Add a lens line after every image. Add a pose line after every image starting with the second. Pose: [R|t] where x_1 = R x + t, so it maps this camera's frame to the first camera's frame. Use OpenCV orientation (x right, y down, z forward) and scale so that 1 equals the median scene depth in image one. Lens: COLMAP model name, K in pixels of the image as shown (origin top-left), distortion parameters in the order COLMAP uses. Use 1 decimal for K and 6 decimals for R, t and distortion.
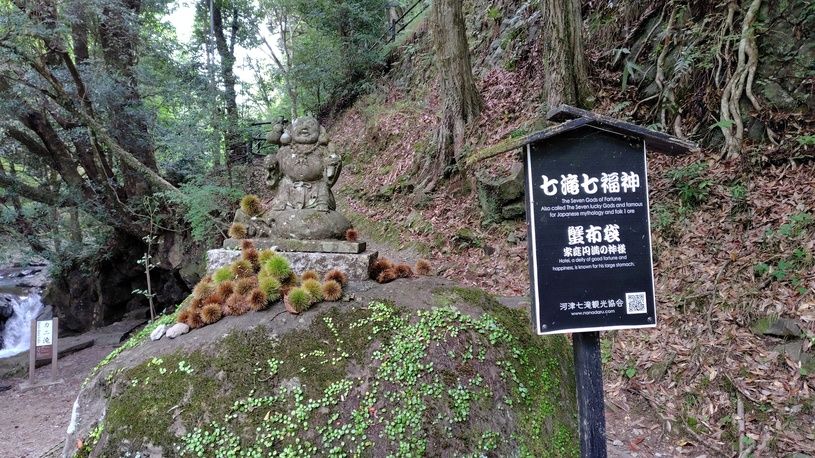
lens RADIAL K [[564.3, 0, 407.5], [0, 564.3, 229.0], [0, 0, 1]] dist [-0.003031, -0.001551]
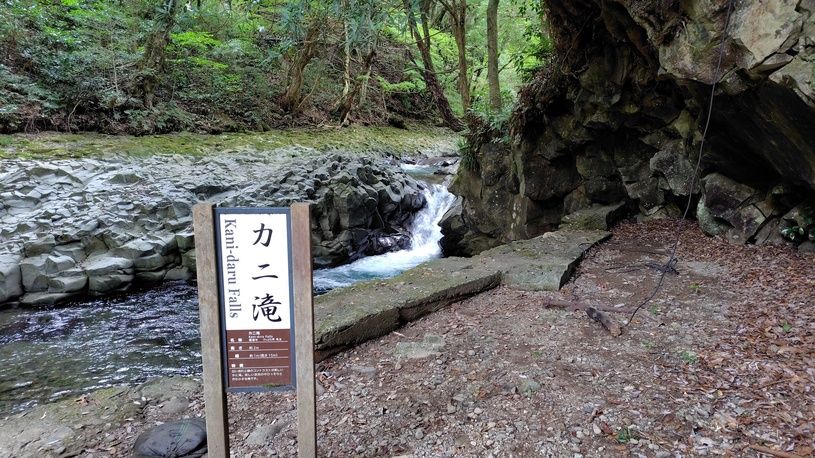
lens RADIAL K [[564.3, 0, 407.5], [0, 564.3, 229.0], [0, 0, 1]] dist [-0.003031, -0.001551]
pose [[0.760434, 0.095182, -0.642402, -0.265284], [0.008212, 0.987713, 0.156066, 0.077047], [0.649363, -0.123953, 0.750309, 0.496940]]
